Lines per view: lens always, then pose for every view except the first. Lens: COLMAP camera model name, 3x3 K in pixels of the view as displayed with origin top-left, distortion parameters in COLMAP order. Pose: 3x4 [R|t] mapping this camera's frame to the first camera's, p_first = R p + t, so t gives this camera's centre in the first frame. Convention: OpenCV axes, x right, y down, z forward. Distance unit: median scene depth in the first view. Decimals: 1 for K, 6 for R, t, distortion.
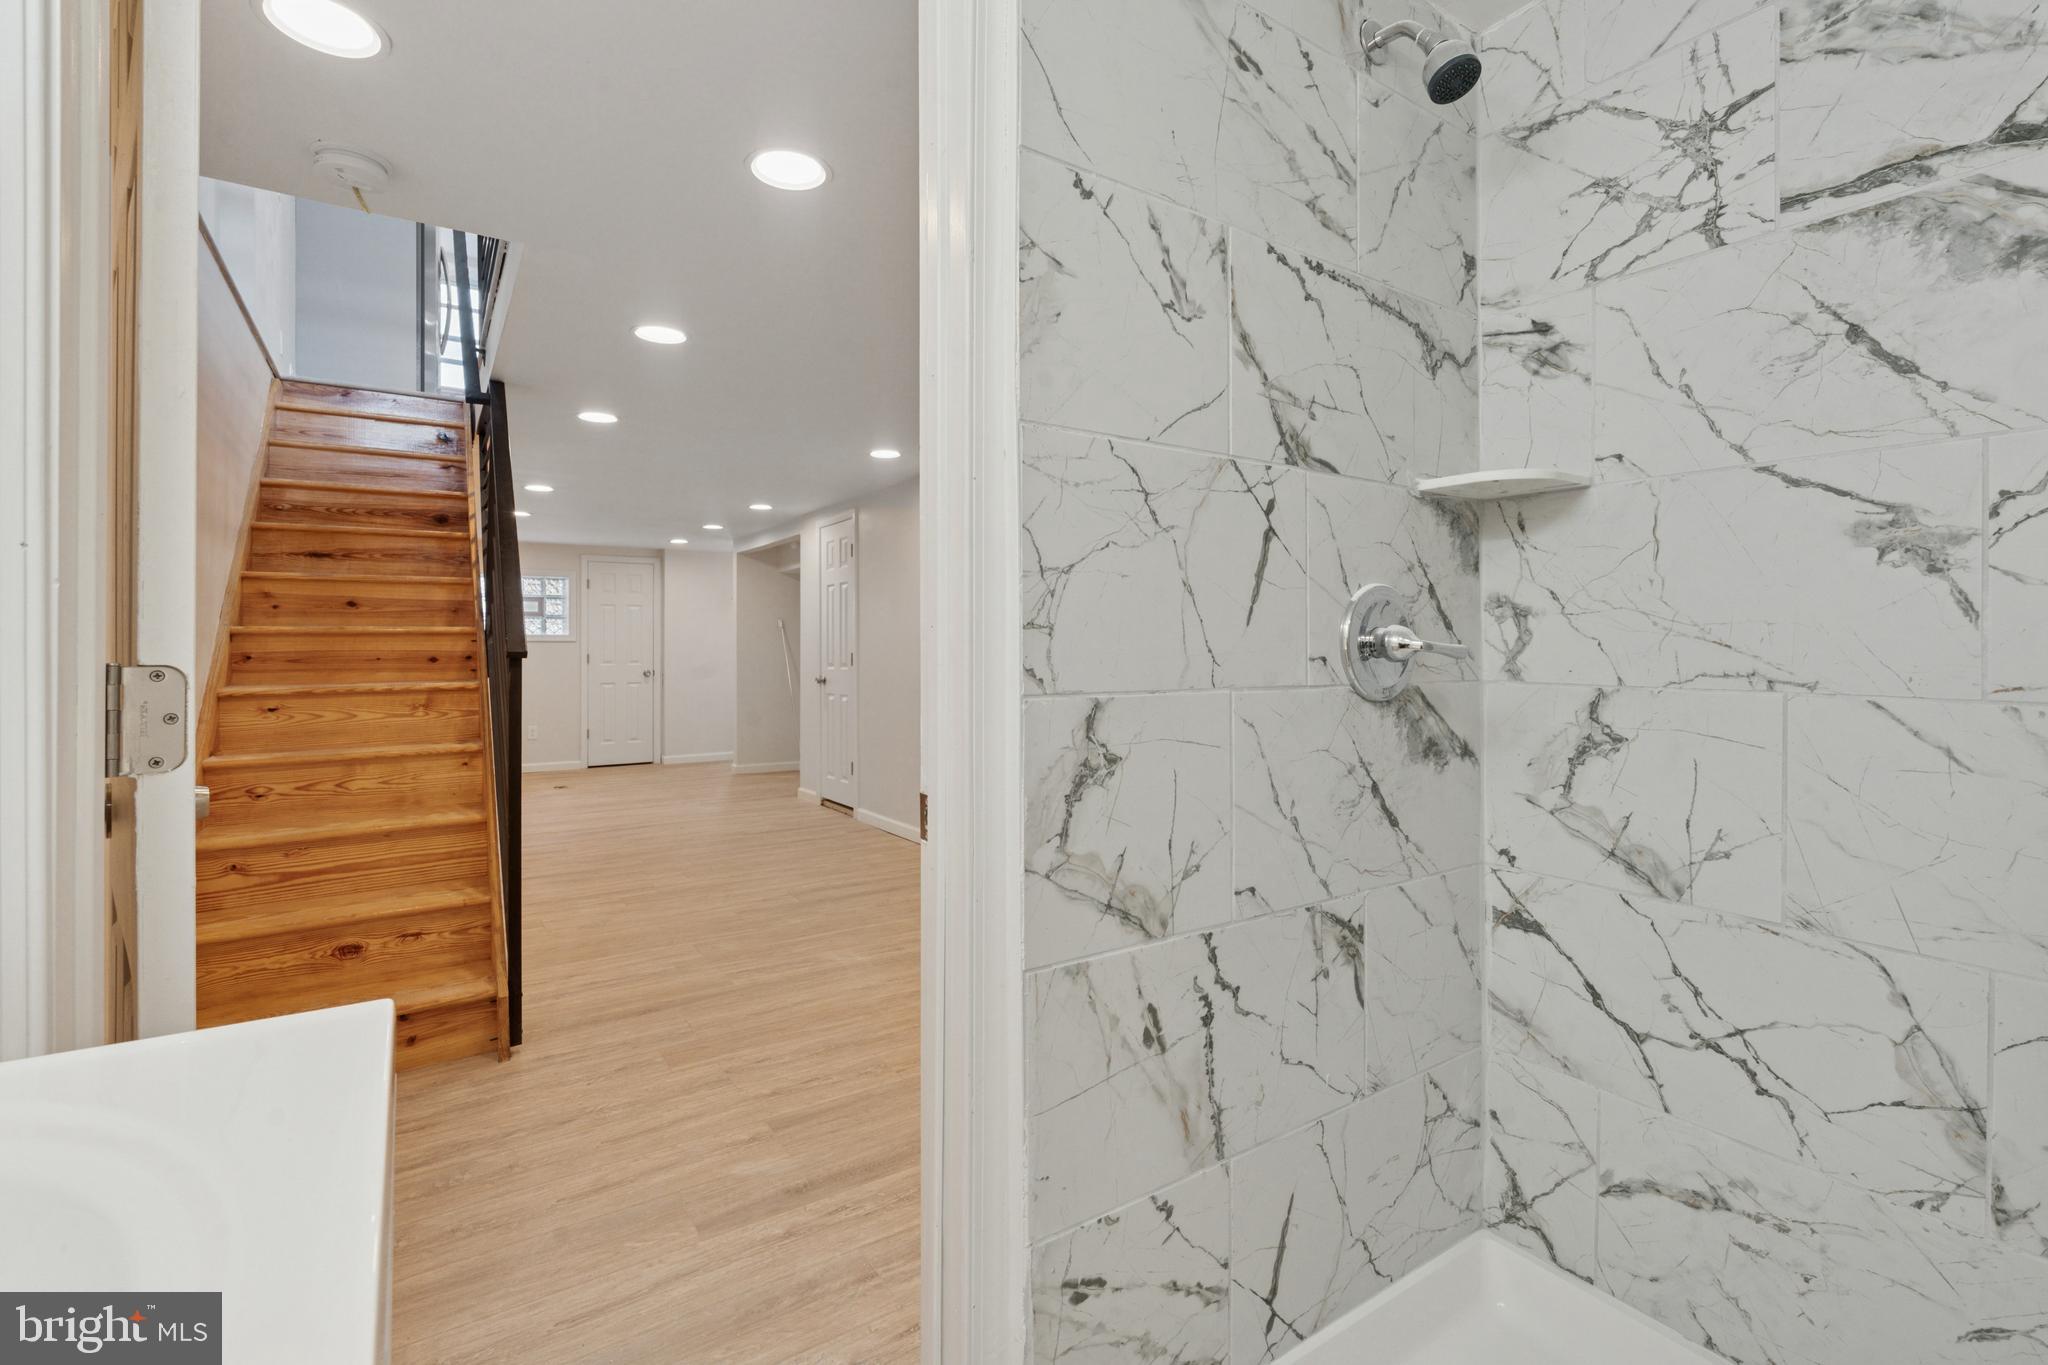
lens RADIAL K [[896.0, 0, 1027.1], [0, 896.0, 660.5], [0, 0, 1]] dist [0.000218, -0.000055]
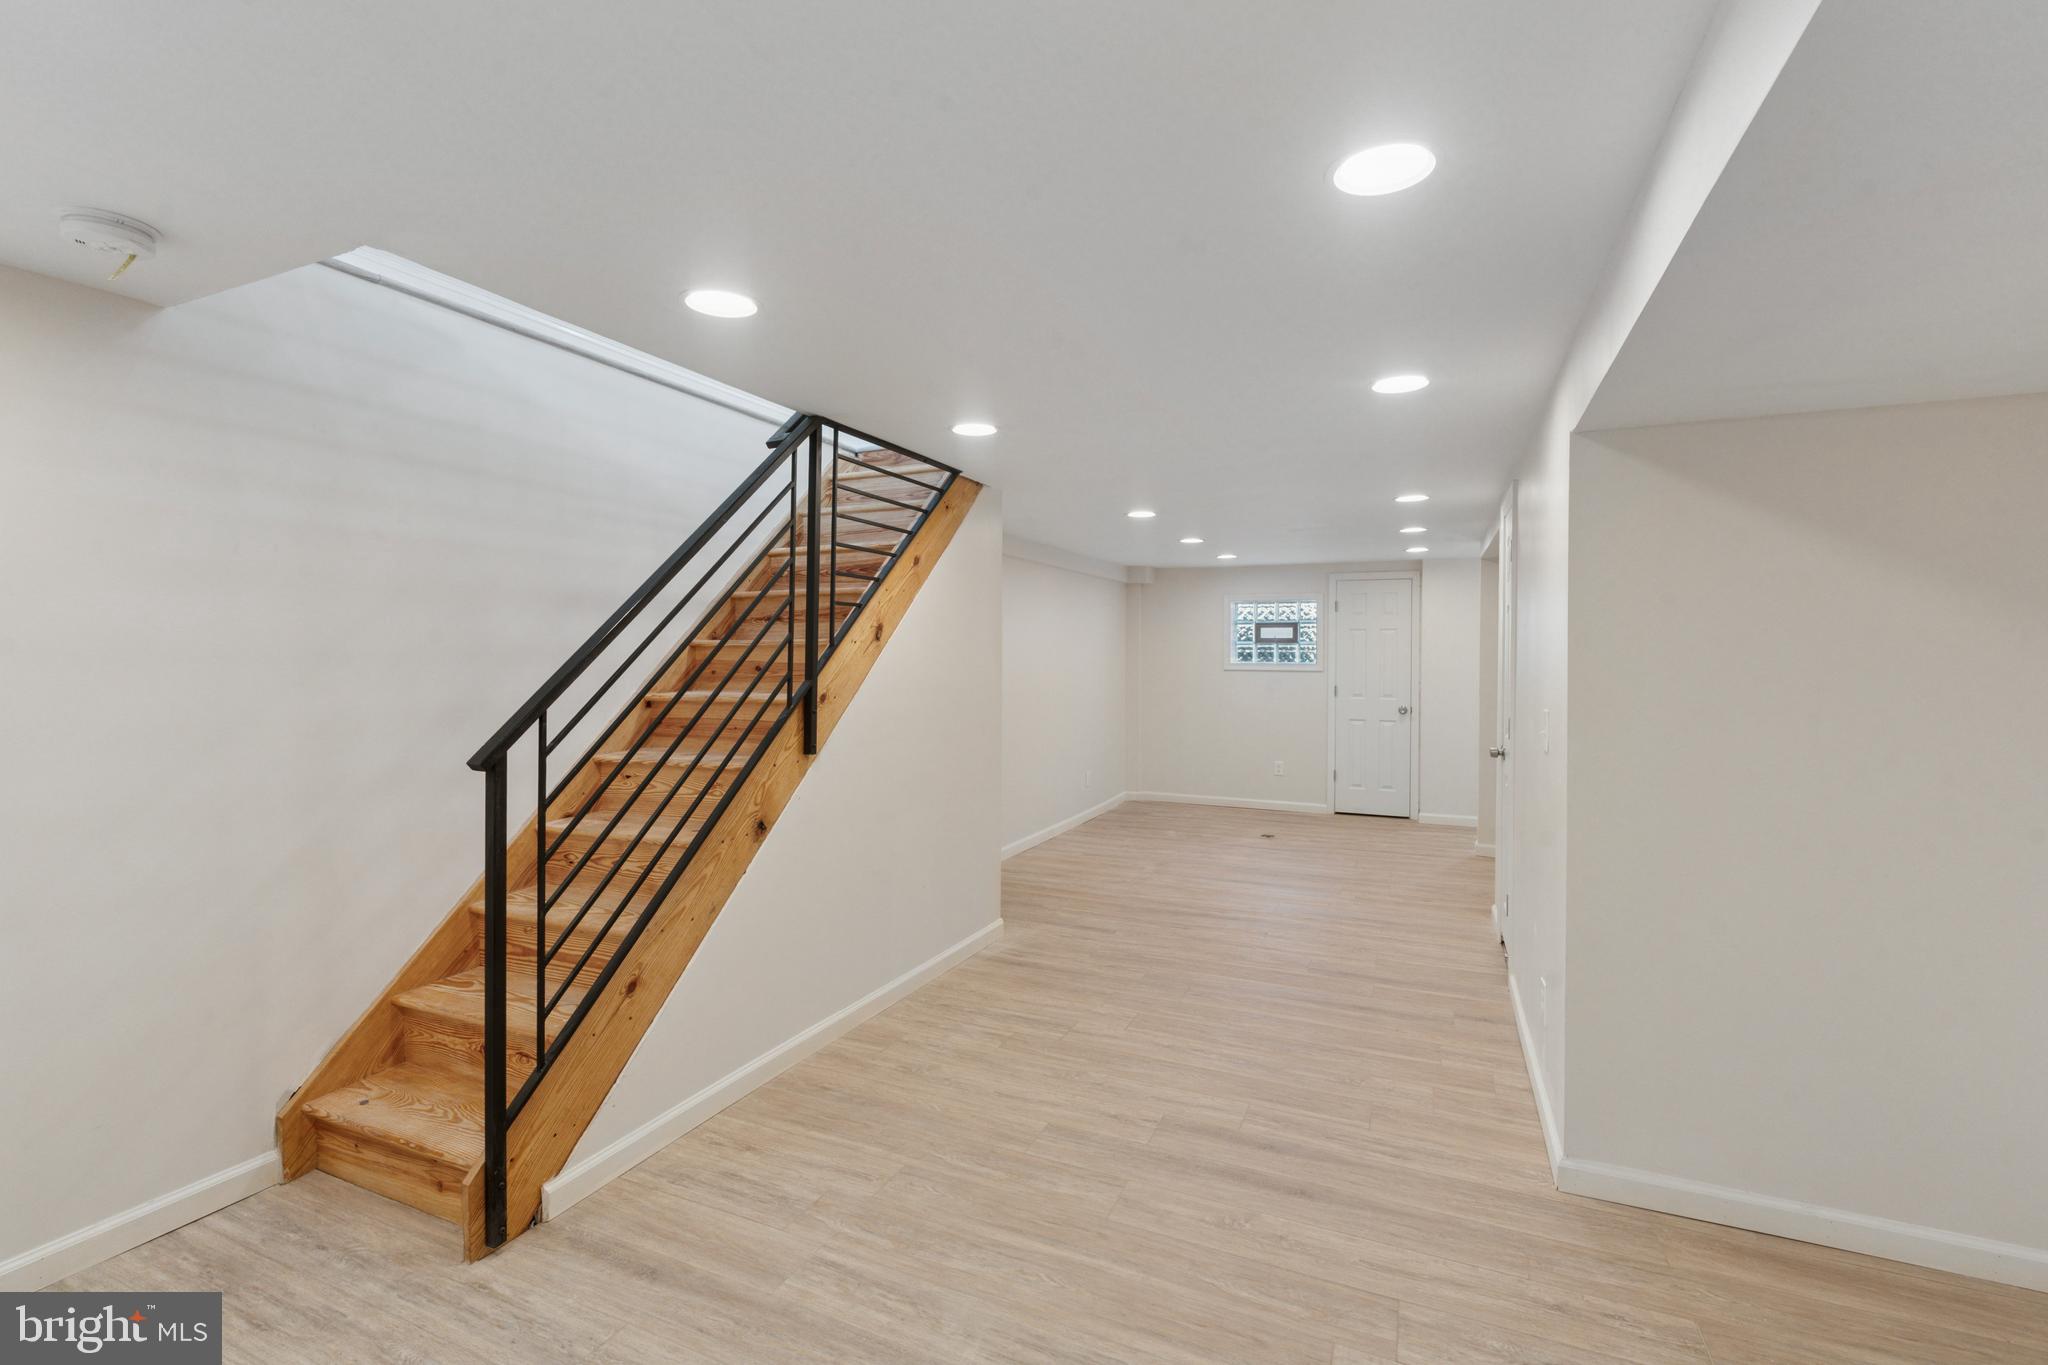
lens RADIAL K [[896.0, 0, 1027.1], [0, 896.0, 660.5], [0, 0, 1]] dist [0.000218, -0.000055]
pose [[0.529284, 0.009293, -0.848394, 0.140026], [-0.012639, 0.999915, 0.003068, -0.041870], [0.848351, 0.009099, 0.529357, 0.367585]]
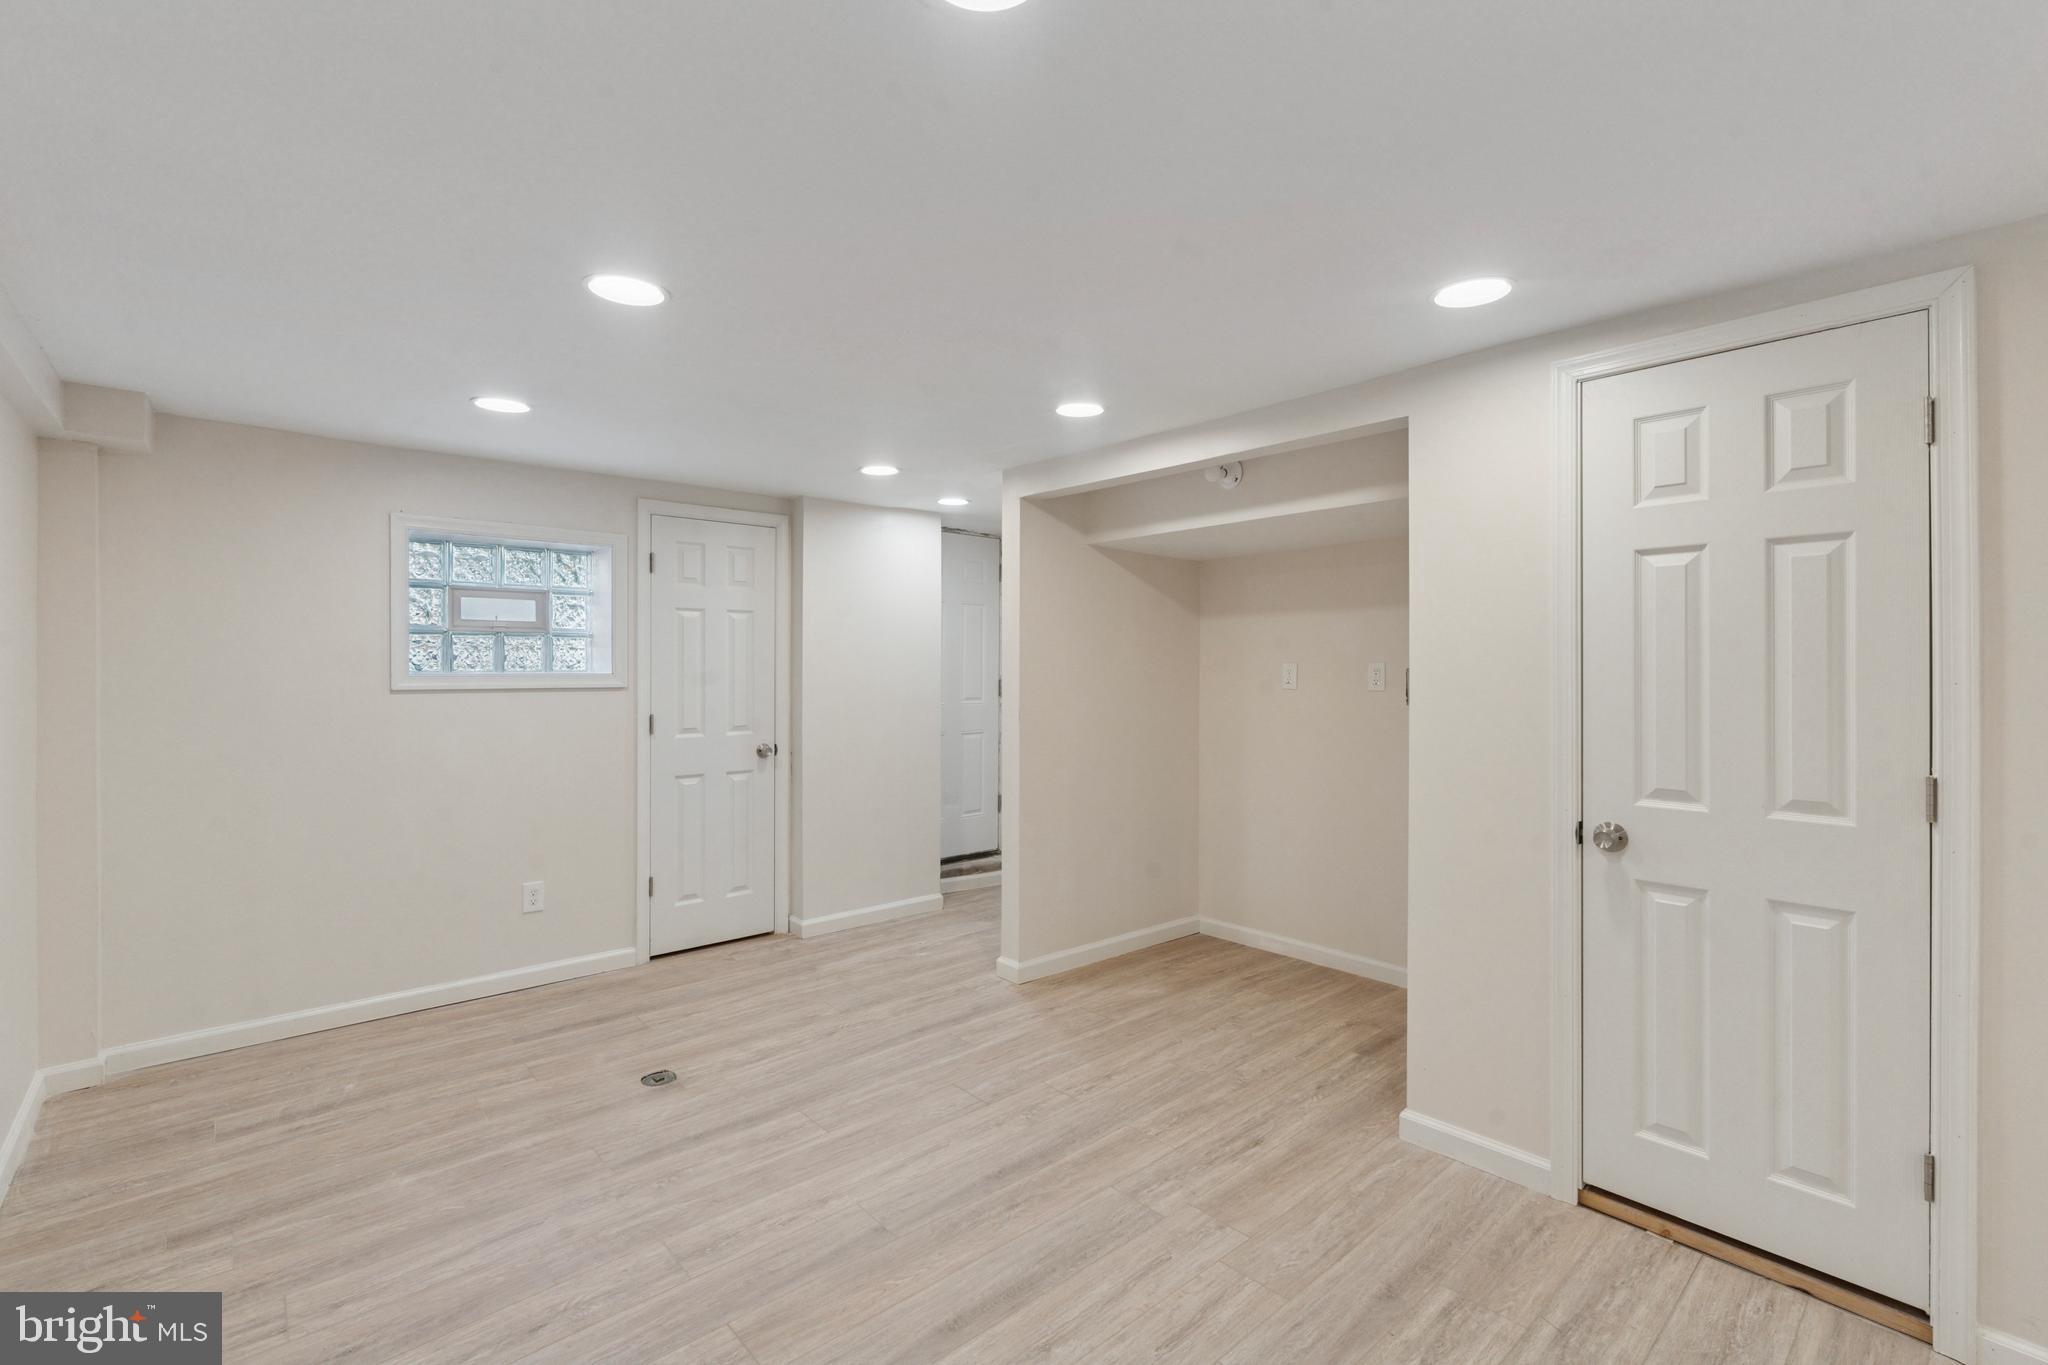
lens RADIAL K [[896.0, 0, 1027.1], [0, 896.0, 660.5], [0, 0, 1]] dist [0.000218, -0.000055]
pose [[0.990464, -0.000010, 0.137773, -0.490182], [0.001088, 0.999969, -0.007751, -0.042494], [-0.137768, 0.007827, 0.990434, 0.700940]]
